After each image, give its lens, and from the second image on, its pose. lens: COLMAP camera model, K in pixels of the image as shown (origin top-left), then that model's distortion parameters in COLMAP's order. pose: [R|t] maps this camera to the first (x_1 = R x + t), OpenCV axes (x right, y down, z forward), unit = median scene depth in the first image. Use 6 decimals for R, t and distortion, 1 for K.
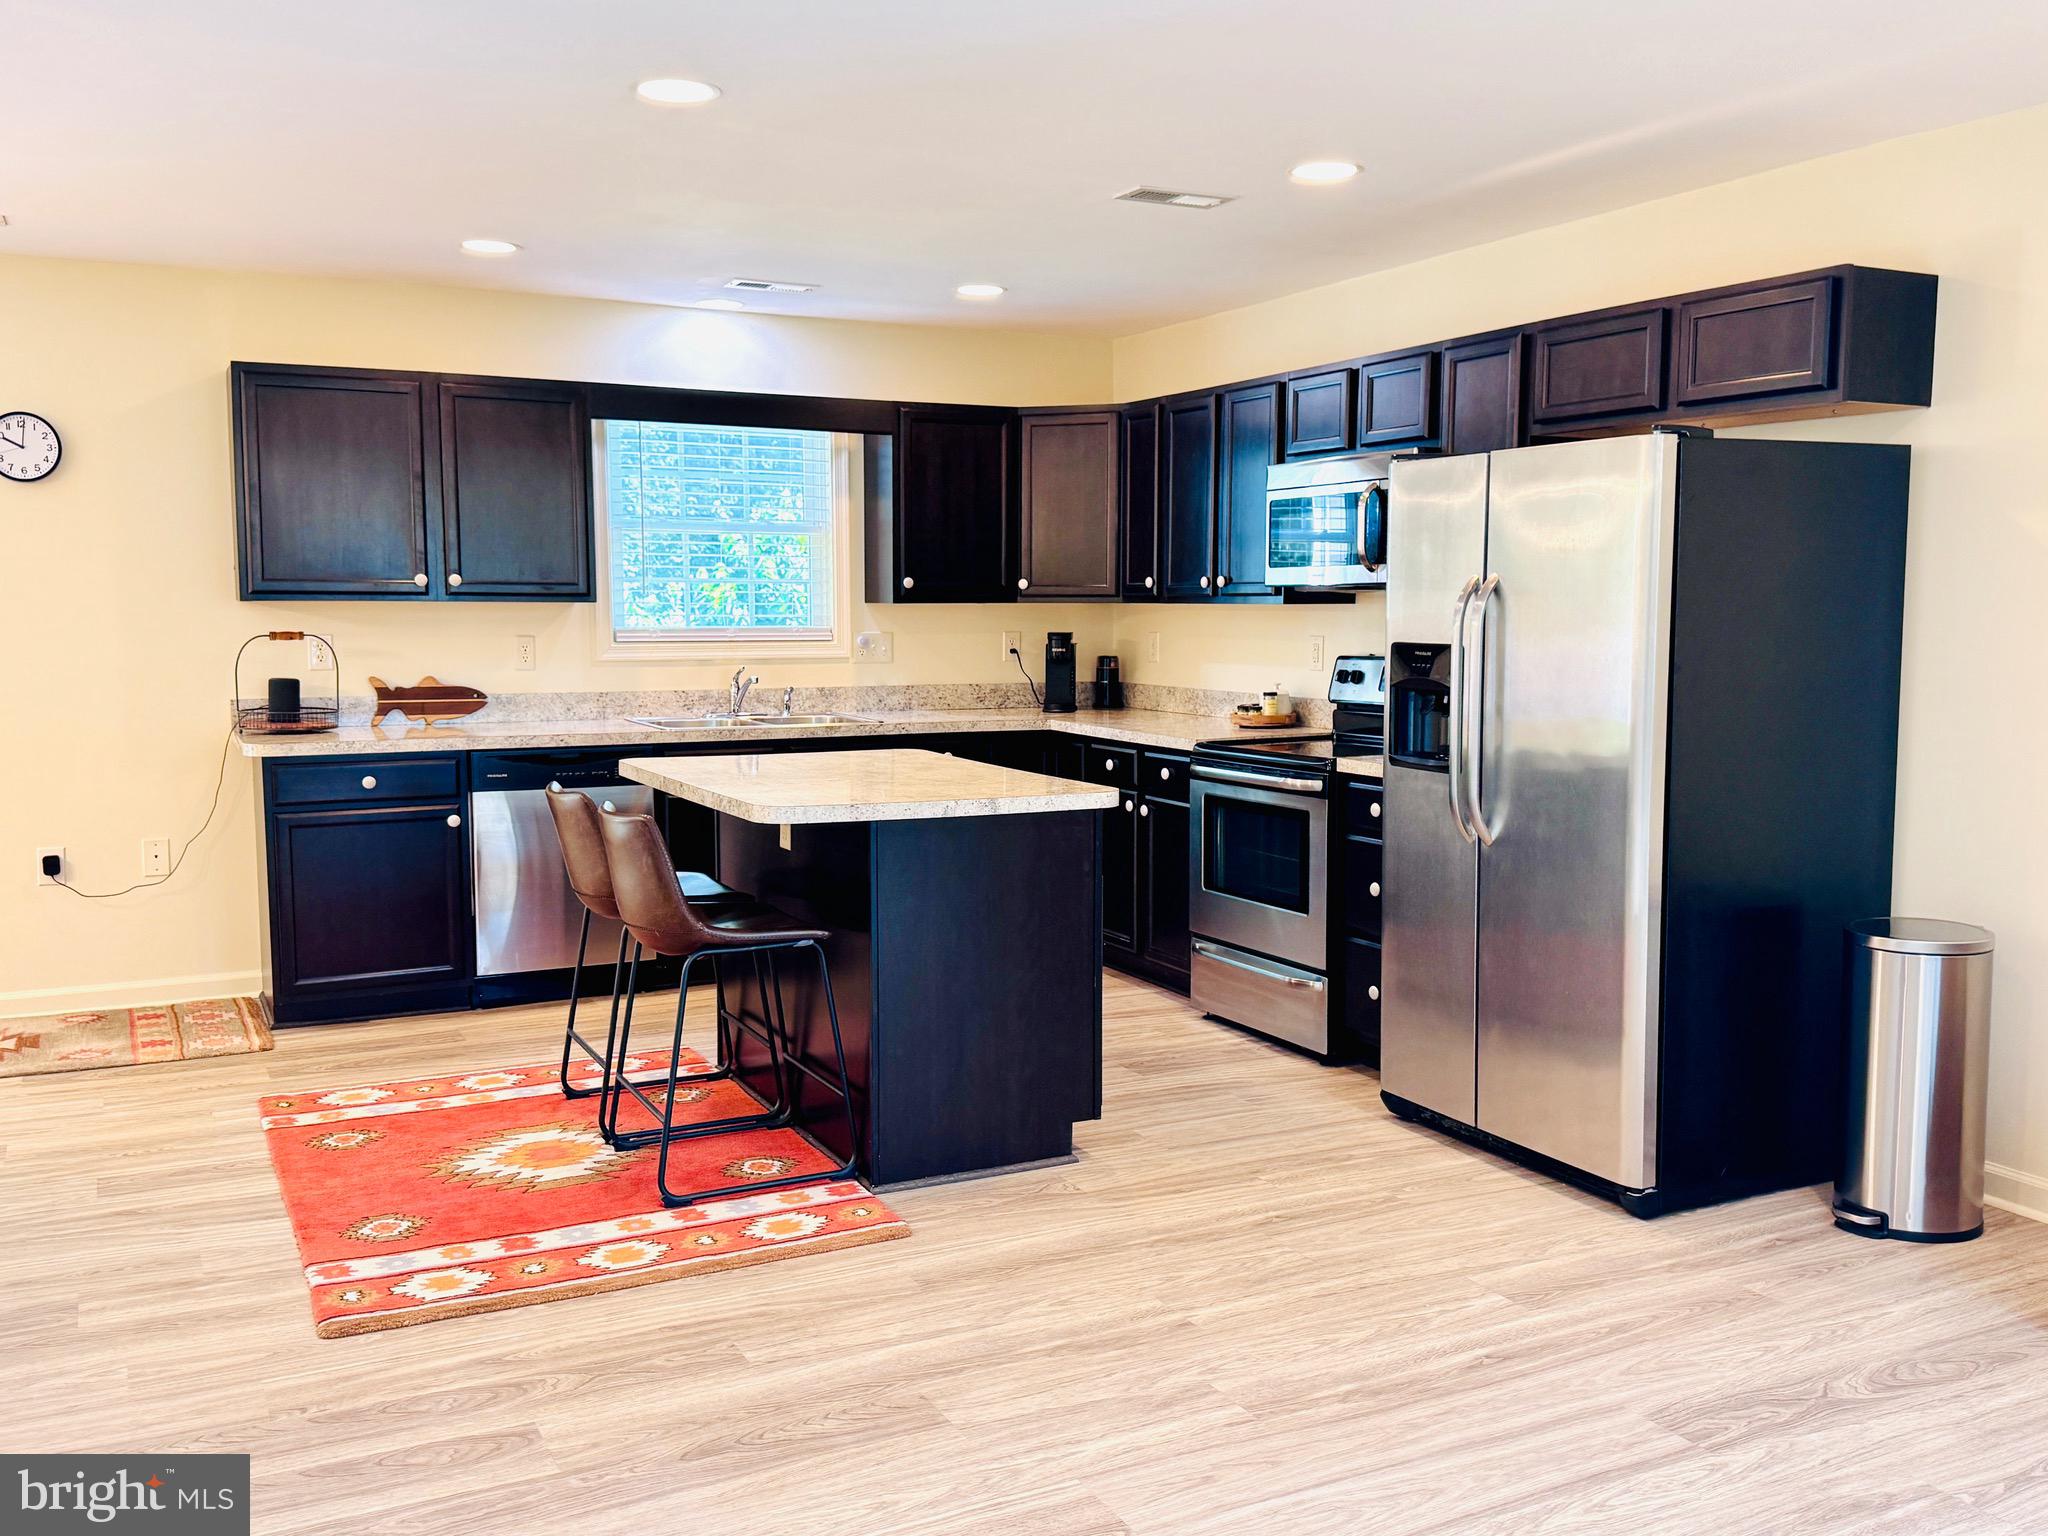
lens RADIAL K [[1794.2, 0, 1024.0], [0, 1794.2, 768.0], [0, 0, 1]] dist [0.090870, -0.203566]
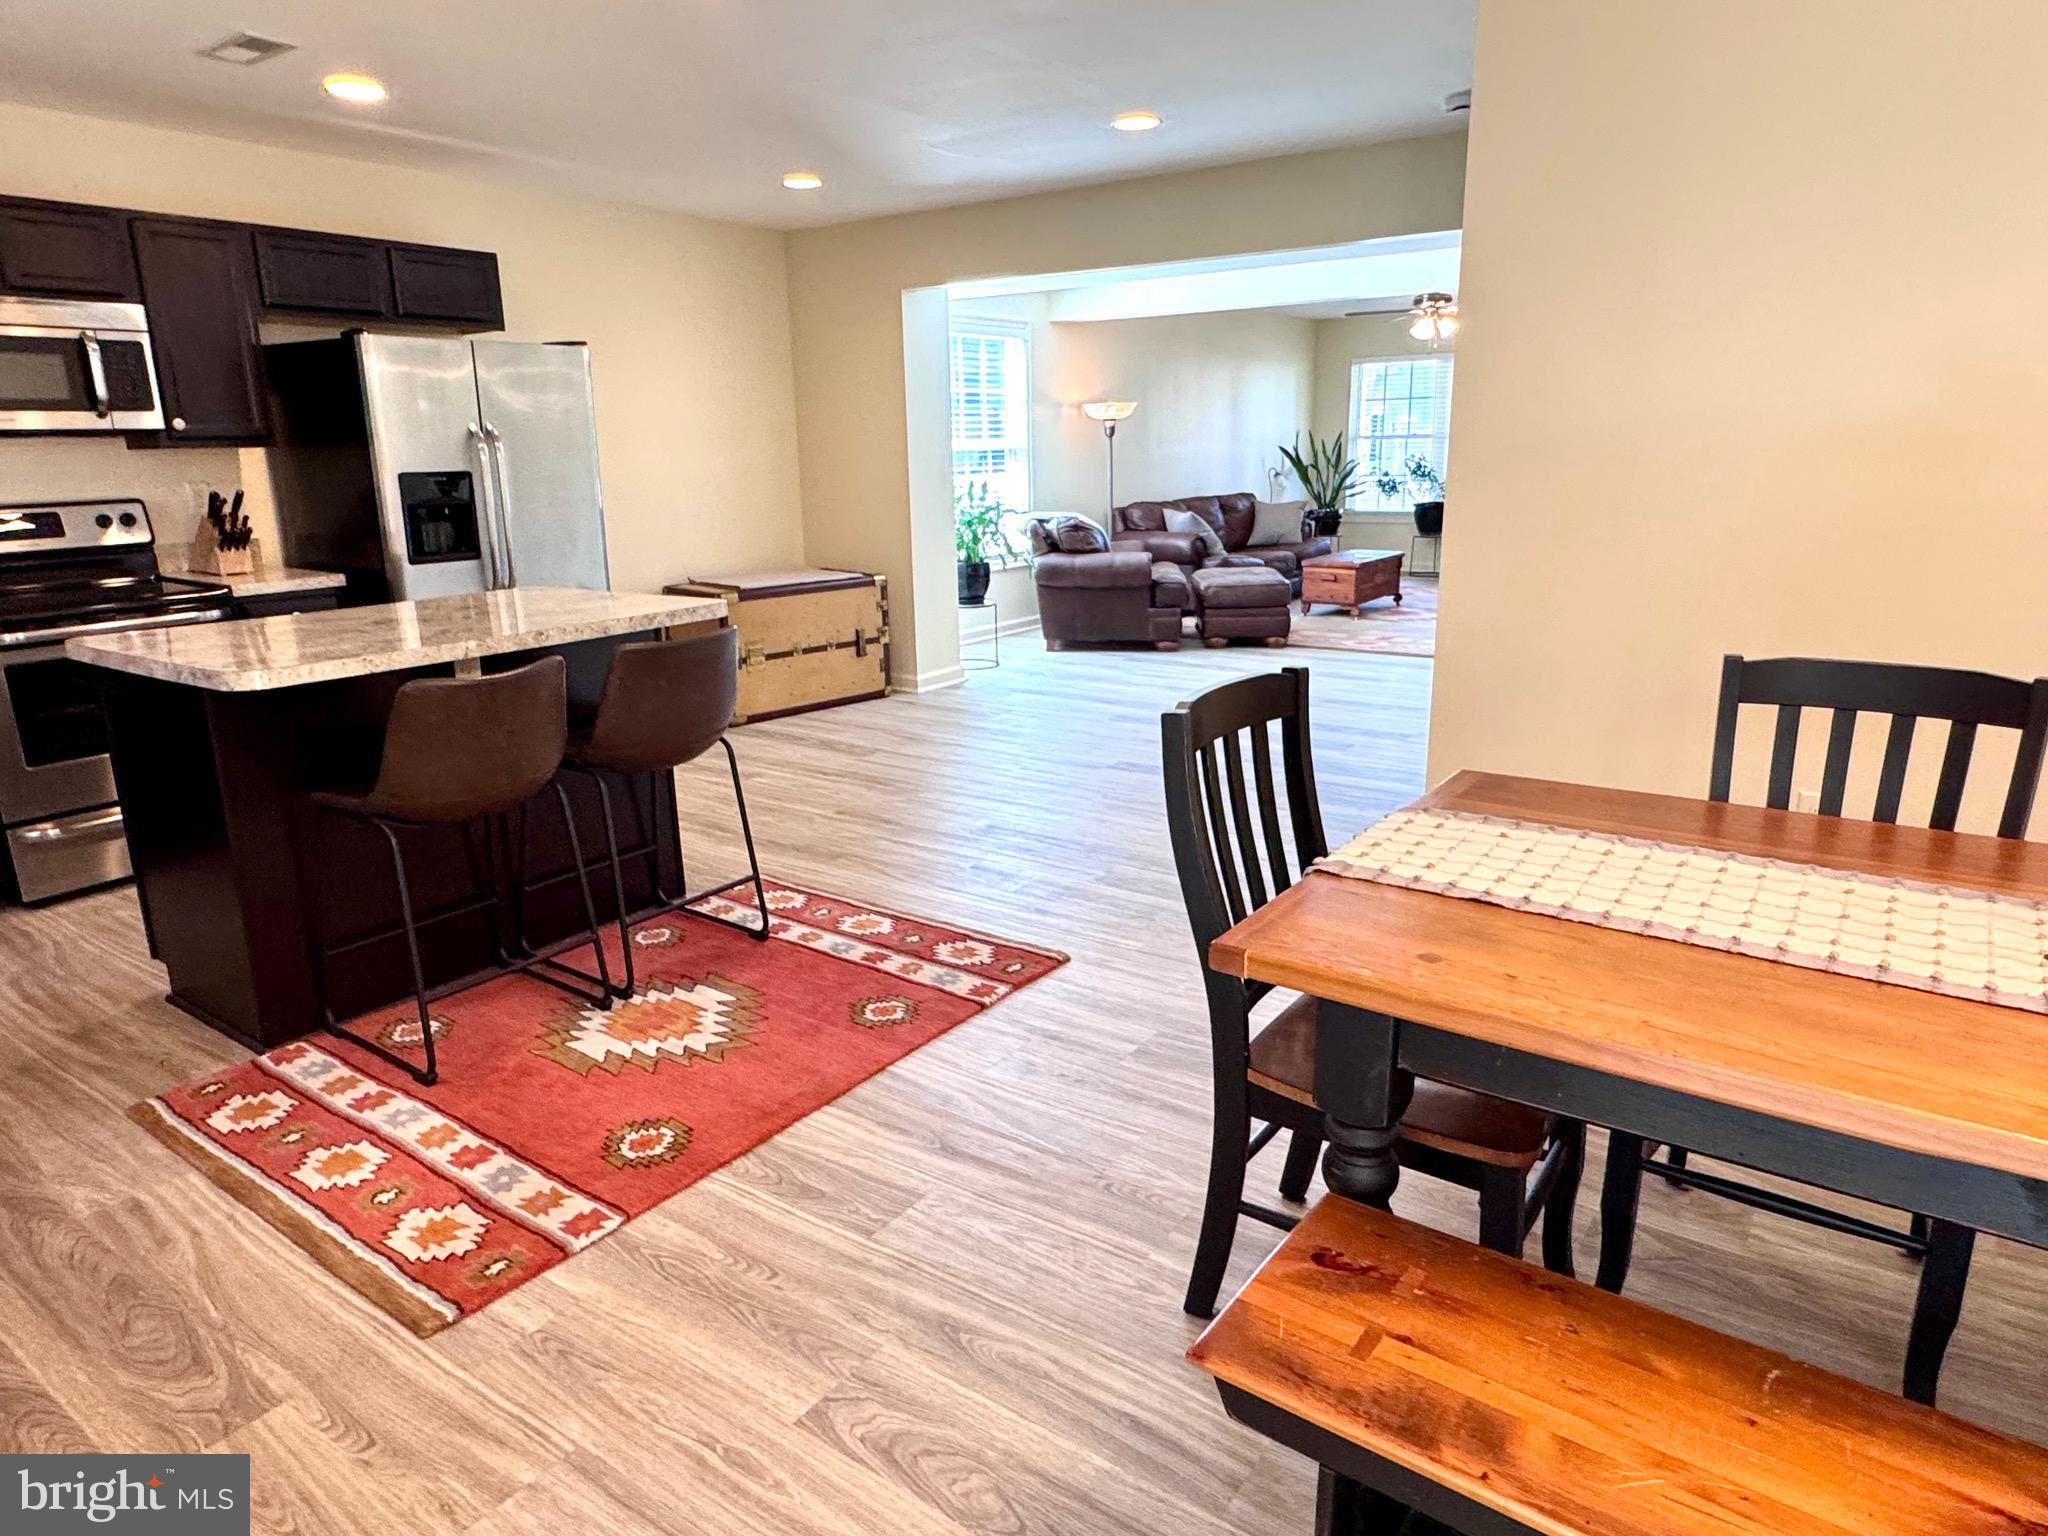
lens RADIAL K [[1274.1, 0, 1024.0], [0, 1274.1, 768.0], [0, 0, 1]] dist [0.004622, 0.003593]
pose [[-0.471758, -0.216856, 0.854645, -0.981161], [0.096876, 0.950668, 0.294696, -0.105123], [-0.876390, 0.221820, -0.427477, 1.169393]]
